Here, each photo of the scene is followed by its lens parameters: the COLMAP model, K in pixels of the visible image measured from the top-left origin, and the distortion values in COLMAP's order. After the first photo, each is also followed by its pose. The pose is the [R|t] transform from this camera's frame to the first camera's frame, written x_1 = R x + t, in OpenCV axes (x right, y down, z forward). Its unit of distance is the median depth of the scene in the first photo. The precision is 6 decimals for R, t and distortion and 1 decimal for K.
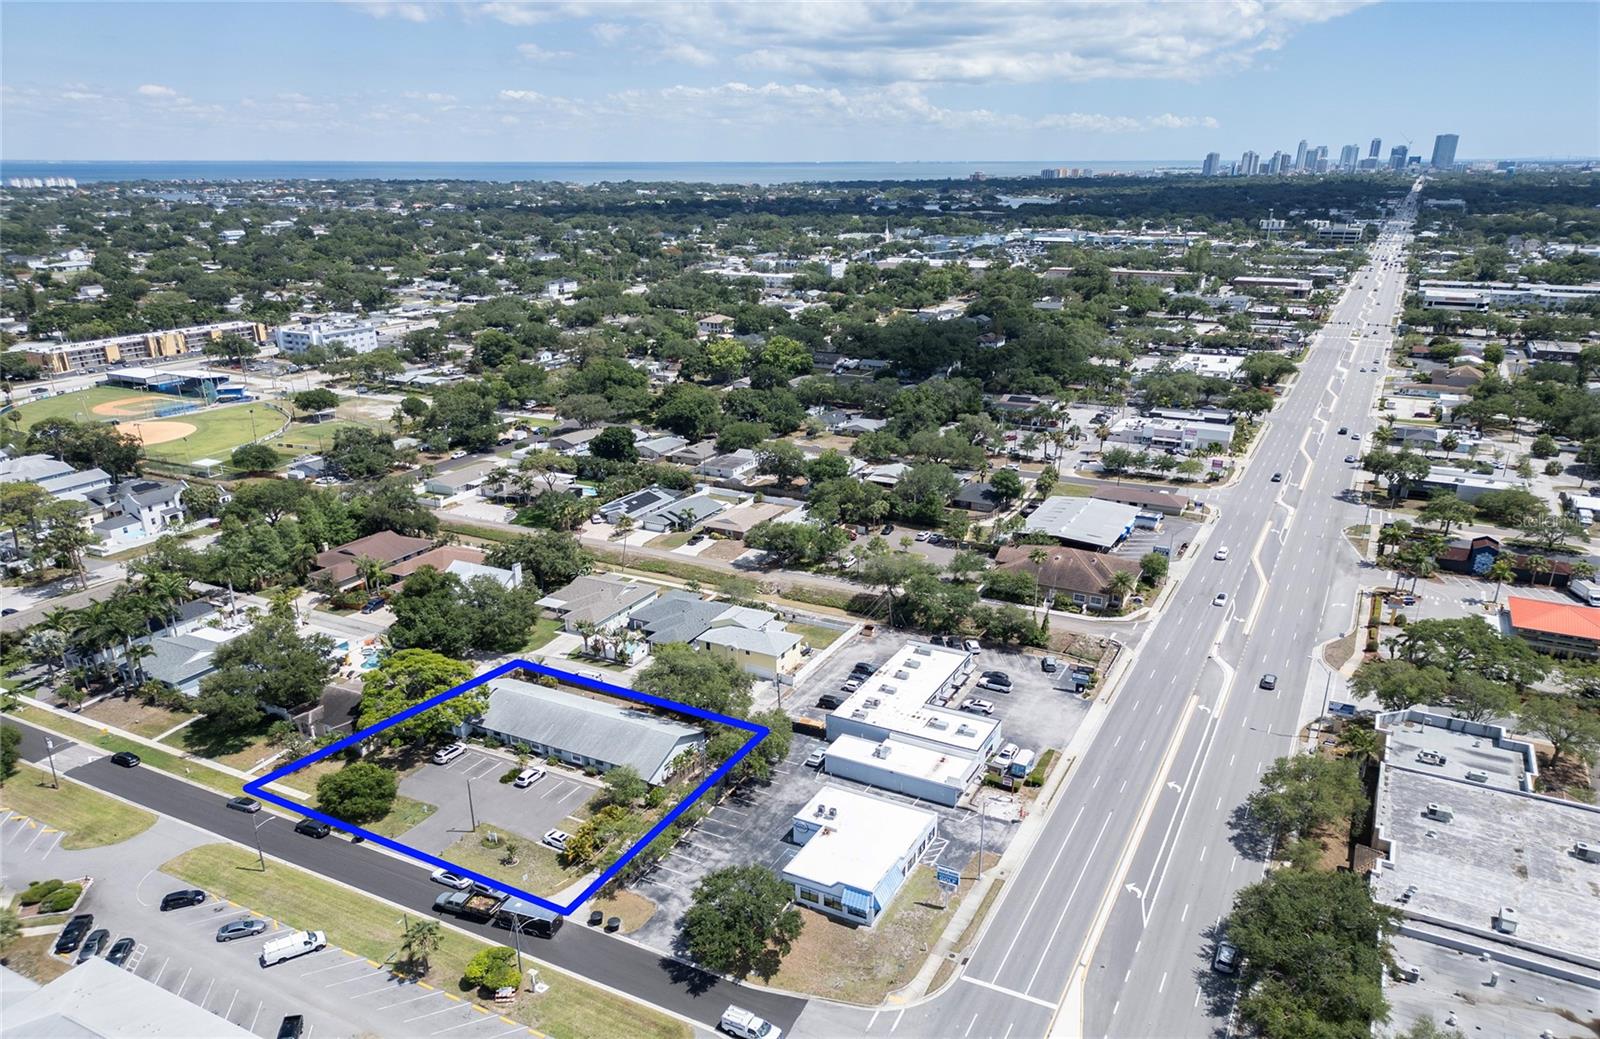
lens RADIAL K [[1135.1, 0, 800.0], [0, 1135.1, 519.5], [0, 0, 1]] dist [0.065175, -0.074471]
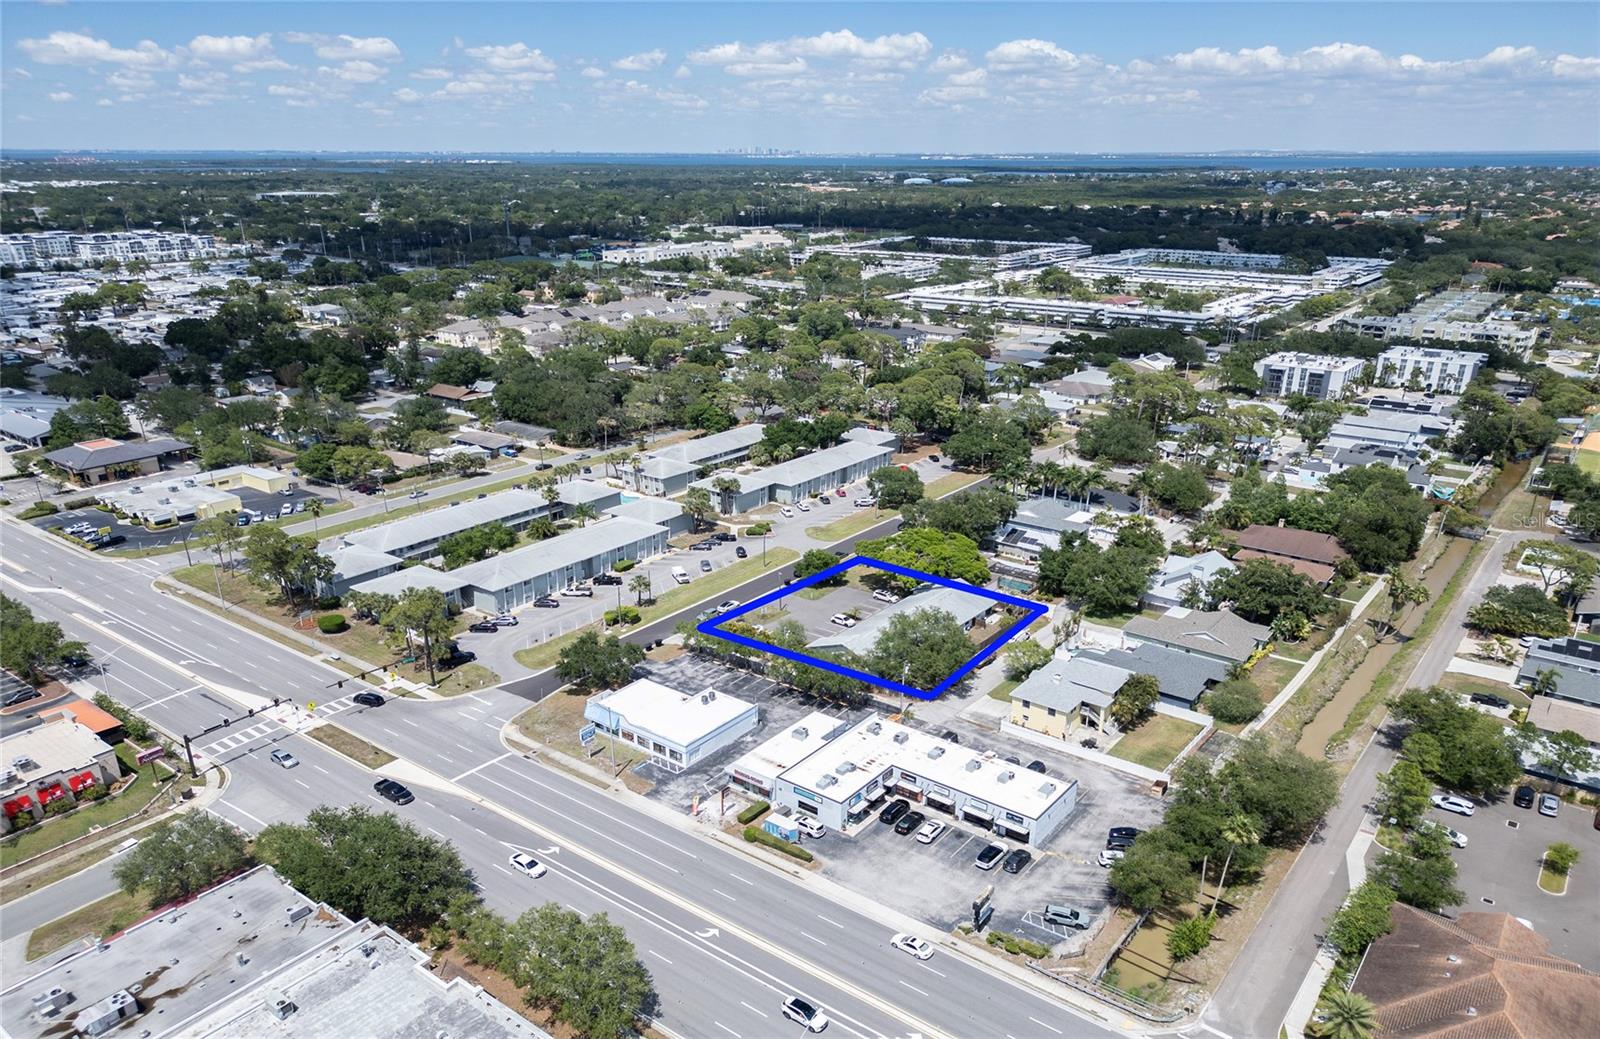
lens RADIAL K [[1122.7, 0, 797.0], [0, 1122.7, 544.3], [0, 0, 1]] dist [0.069108, -0.078545]
pose [[-0.173097, 0.323689, -0.930195, 0.573898], [-0.296491, 0.883516, 0.362619, -0.185621], [0.939218, 0.338563, -0.056963, 0.602038]]
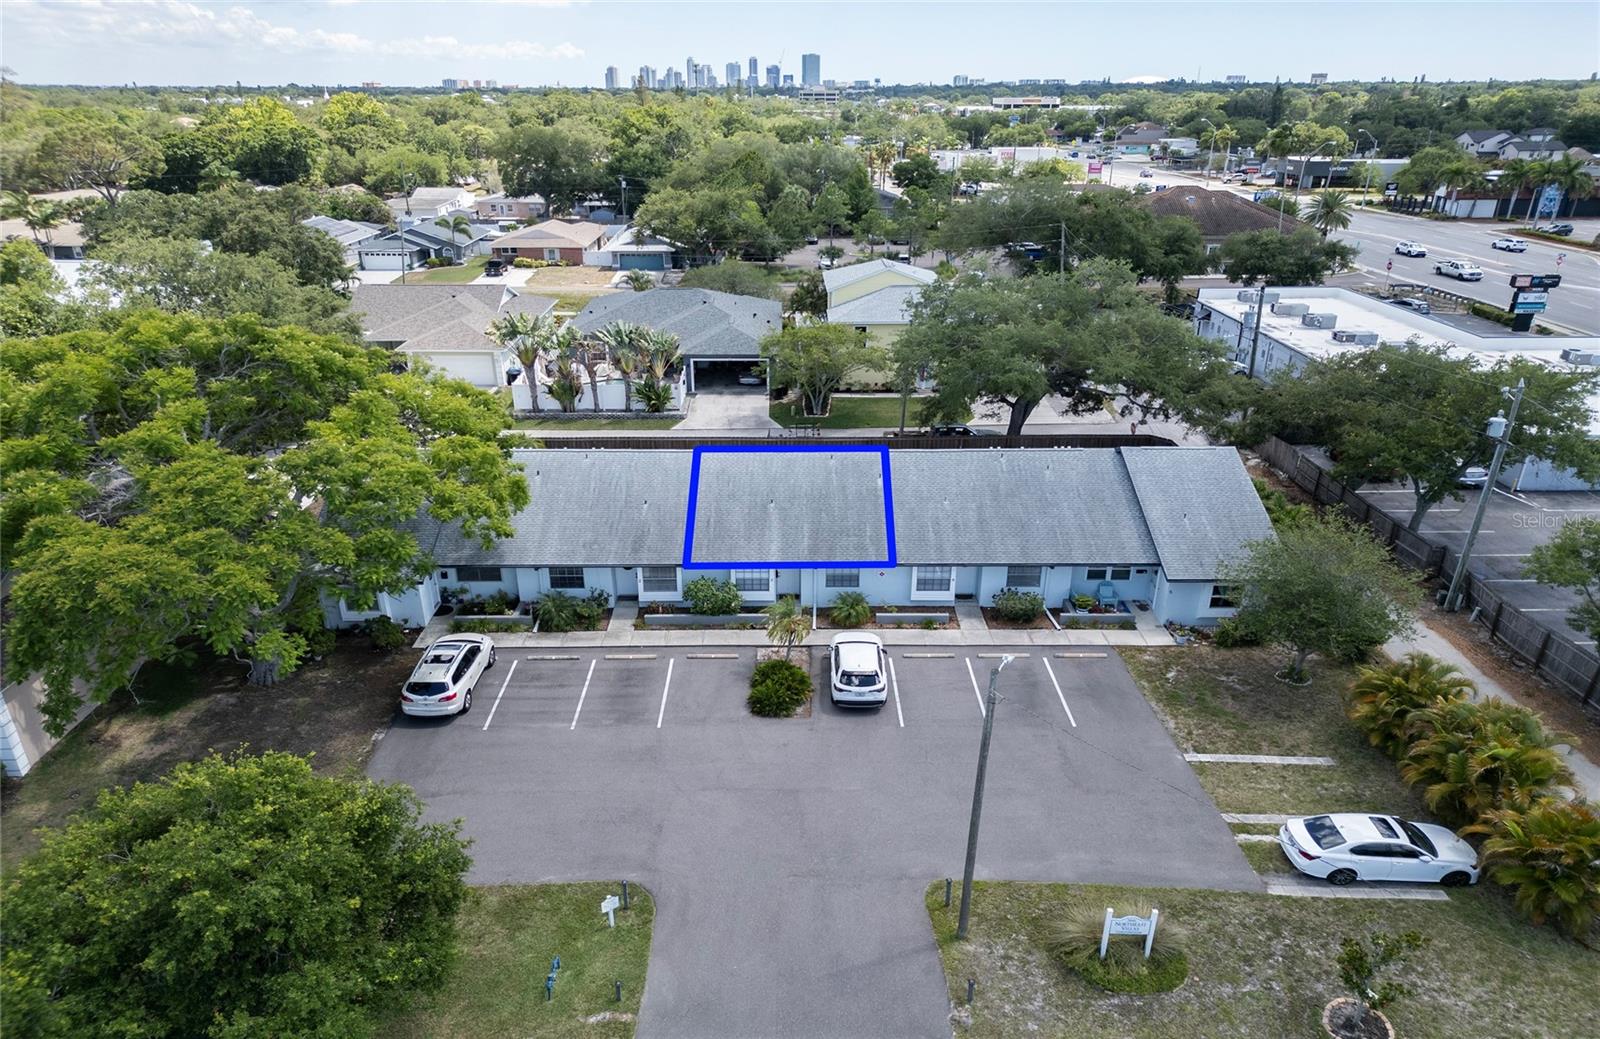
lens RADIAL K [[1156.0, 0, 800.0], [0, 1156.0, 519.5], [0, 0, 1]] dist [0.011902, 0.001991]
pose [[0.879085, -0.164096, 0.447529, -0.217179], [0.140692, 0.986371, 0.085312, 0.101100], [-0.455429, -0.012032, 0.890191, 0.468558]]
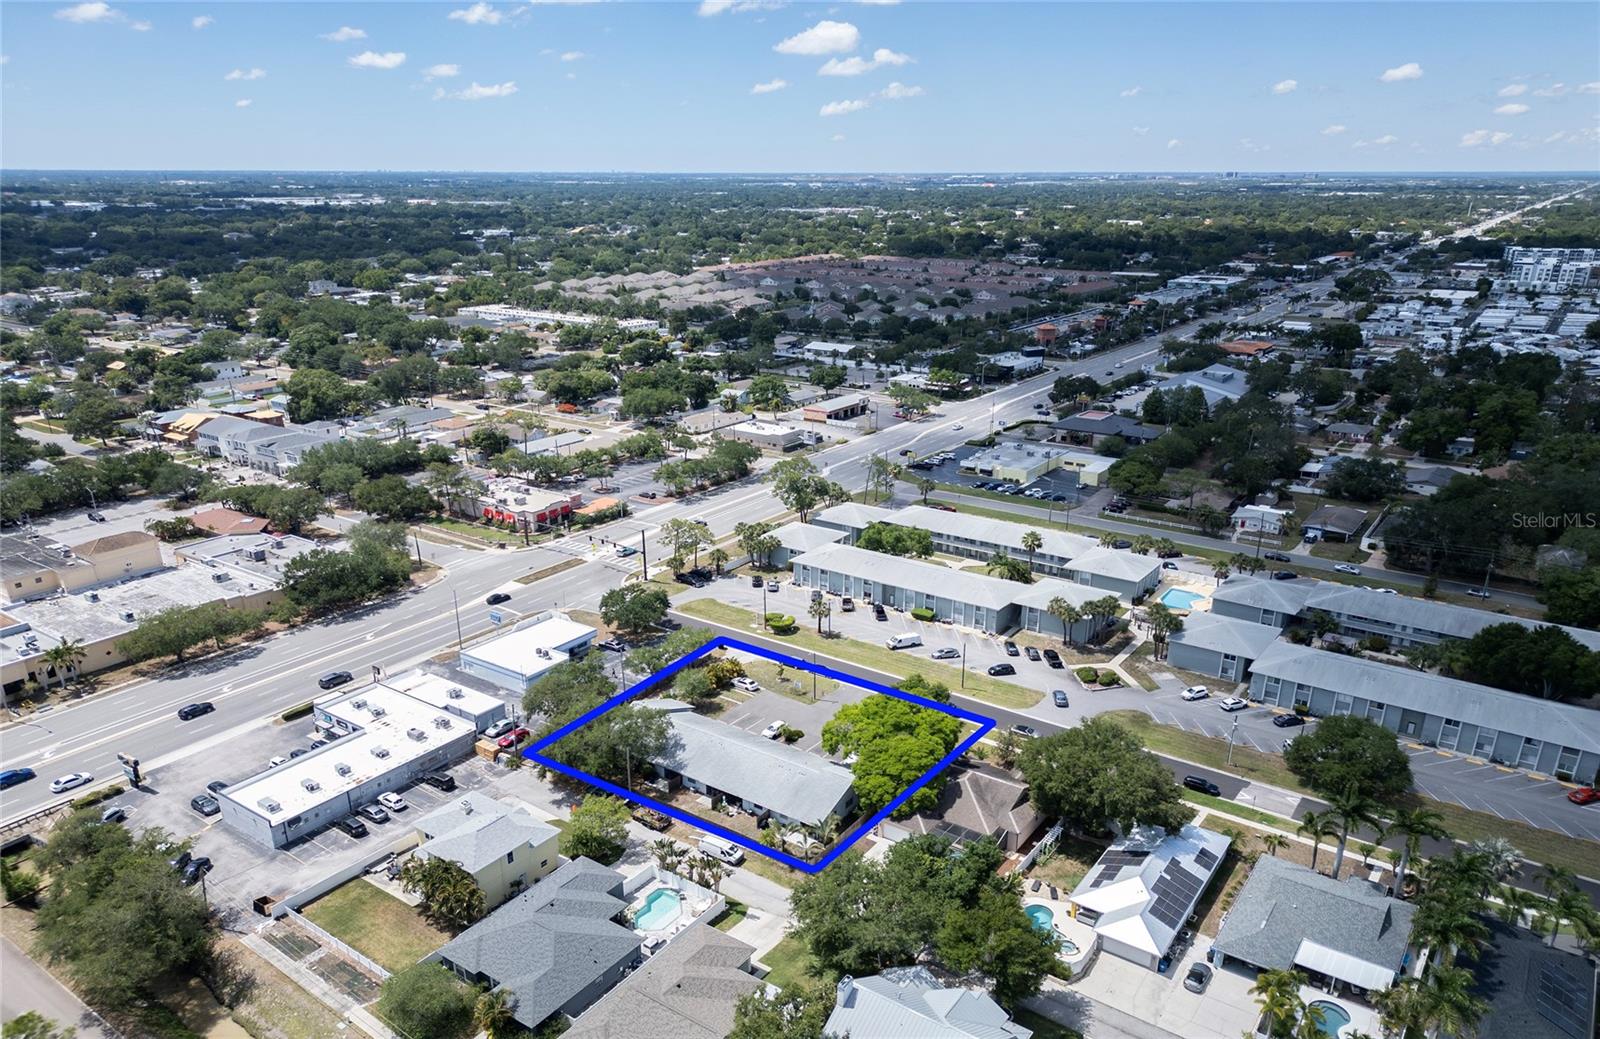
lens RADIAL K [[1122.7, 0, 797.0], [0, 1122.7, 544.3], [0, 0, 1]] dist [0.069108, -0.078545]
pose [[-0.991062, -0.041473, 0.126789, -0.231007], [0.040503, 0.812027, 0.582212, -0.319326], [-0.127102, 0.582144, -0.803090, 1.053930]]
